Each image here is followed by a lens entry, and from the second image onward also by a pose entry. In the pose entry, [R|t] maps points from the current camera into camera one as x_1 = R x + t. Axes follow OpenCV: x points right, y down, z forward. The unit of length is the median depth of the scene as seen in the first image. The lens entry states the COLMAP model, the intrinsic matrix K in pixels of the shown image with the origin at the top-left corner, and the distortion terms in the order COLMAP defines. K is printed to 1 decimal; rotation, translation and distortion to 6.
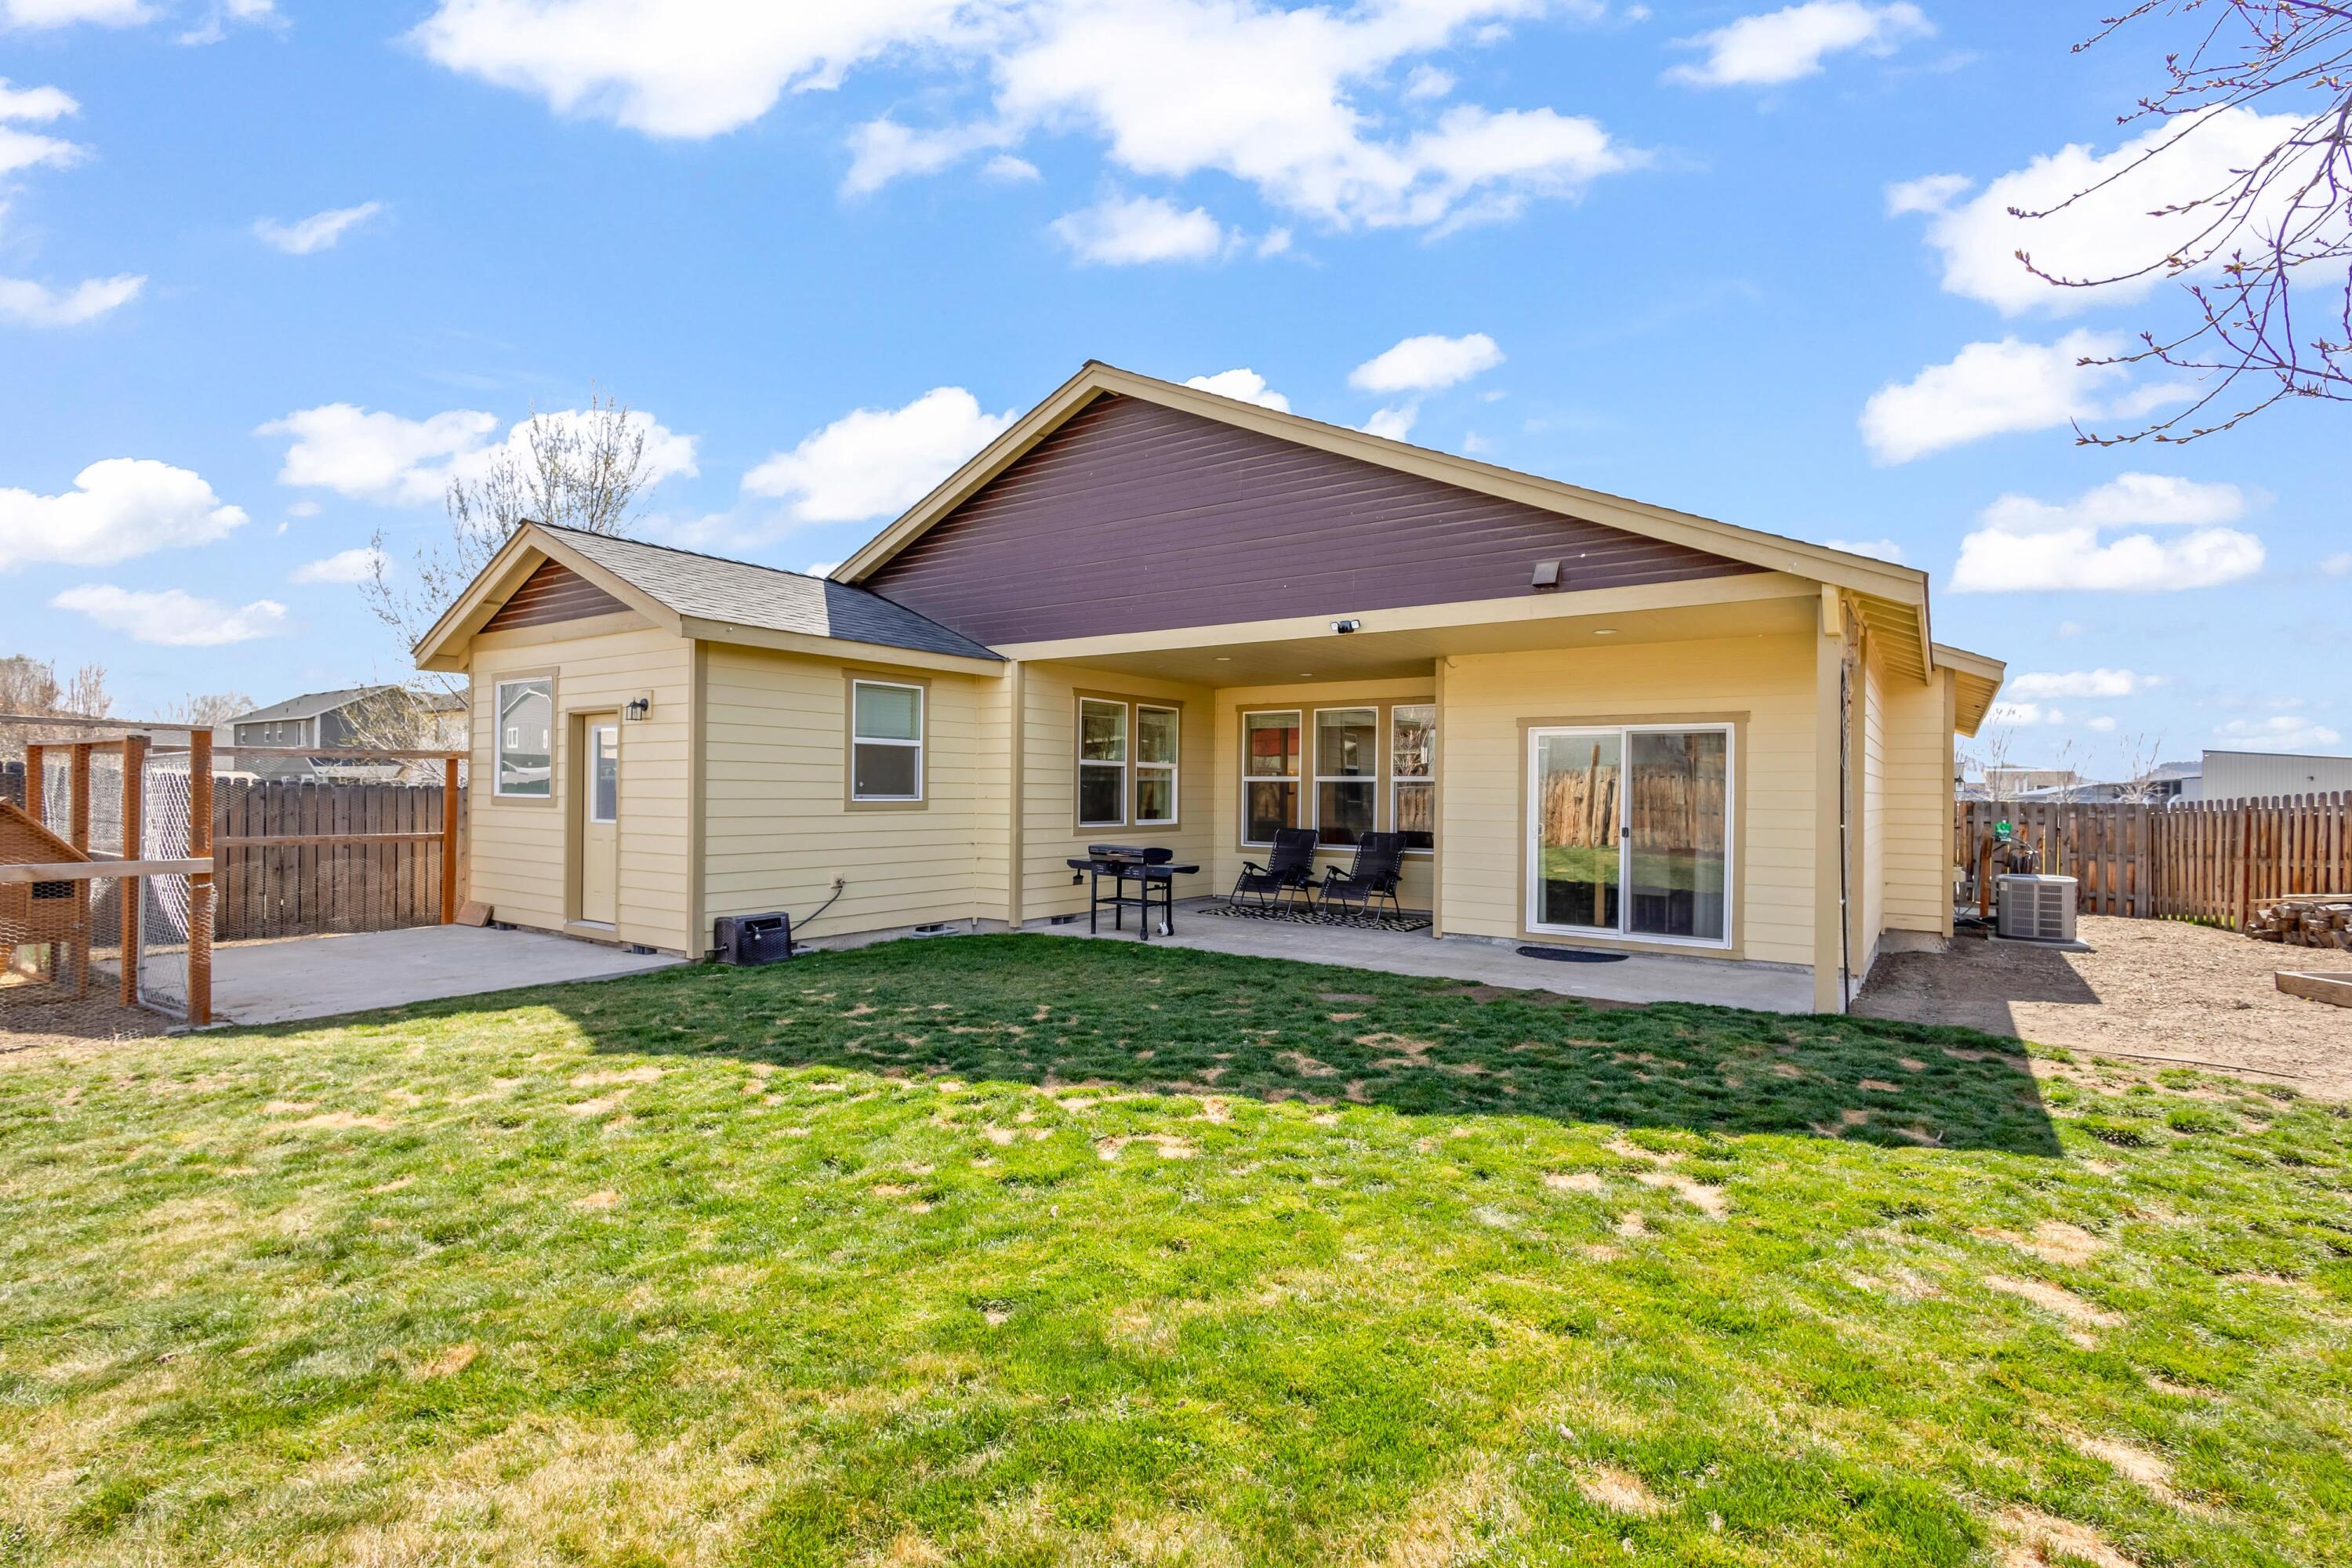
lens RADIAL K [[1090.3, 0, 1172.1], [0, 1090.3, 793.7], [0, 0, 1]] dist [0.013265, 0.000033]
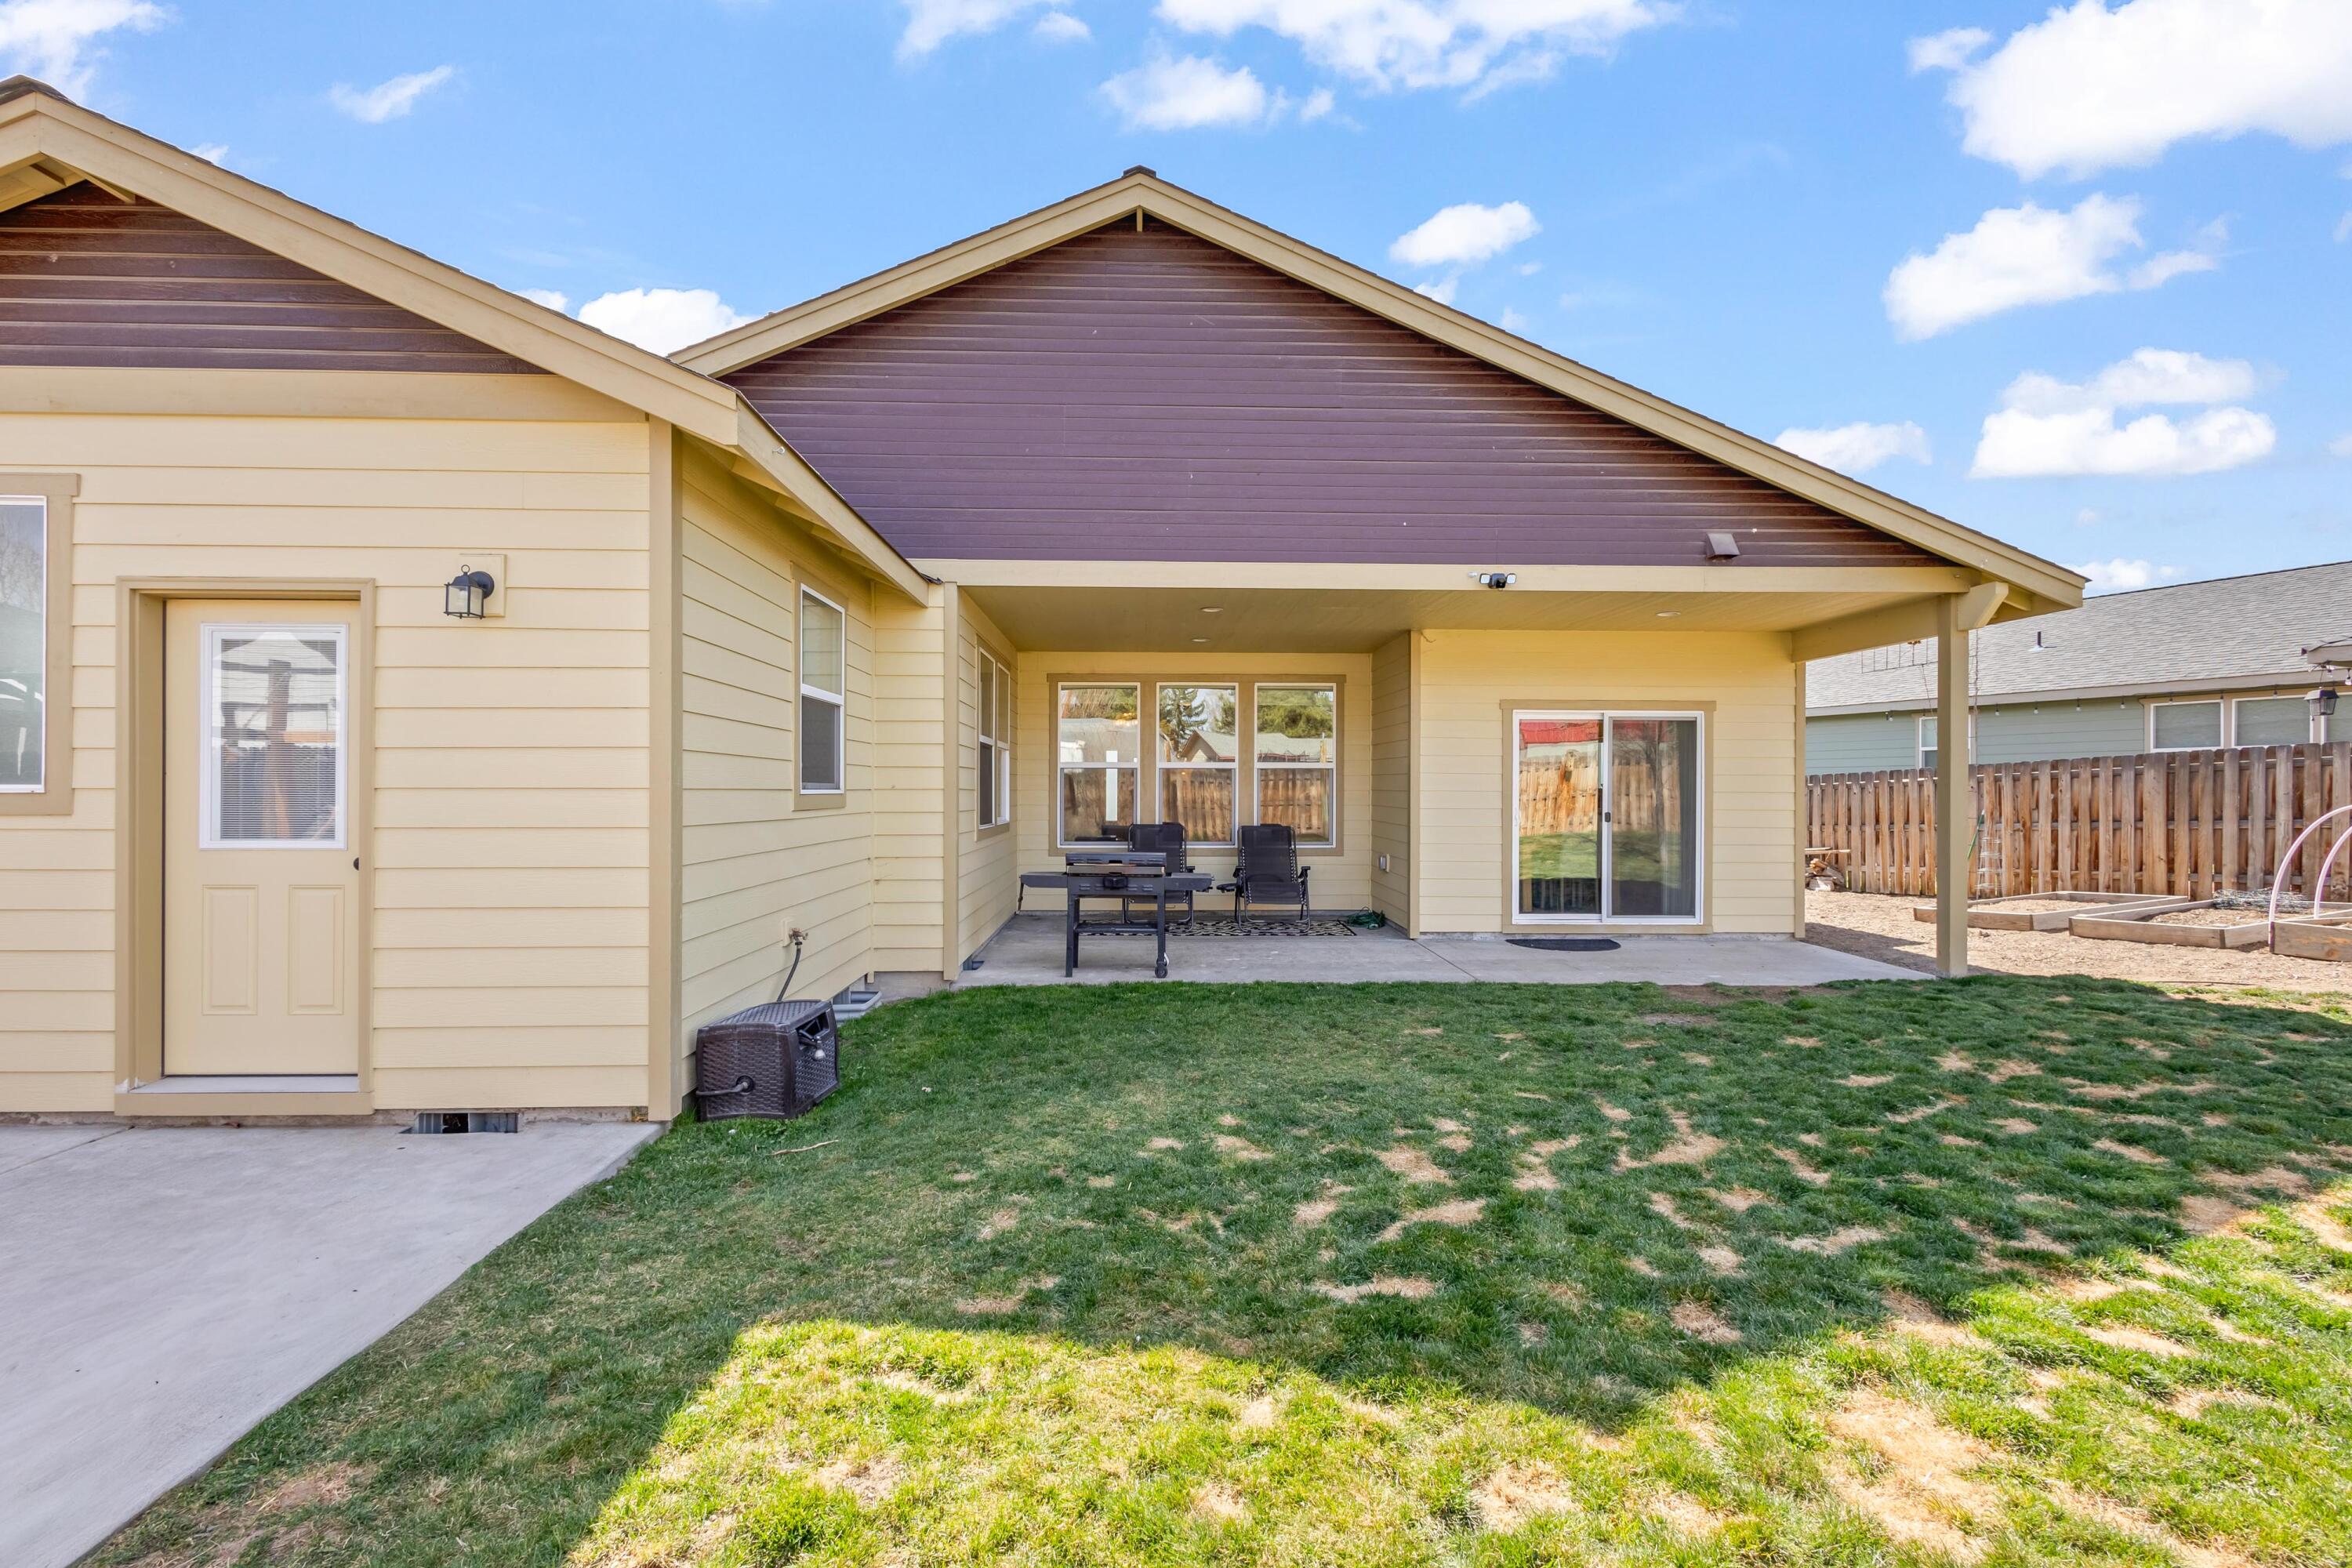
lens RADIAL K [[1090.3, 0, 1172.1], [0, 1090.3, 793.7], [0, 0, 1]] dist [0.013265, 0.000033]
pose [[0.797883, -0.009341, 0.602740, -0.483772], [0.006568, 0.999955, 0.006802, 0.003945], [-0.602776, -0.001468, 0.797909, 0.417164]]
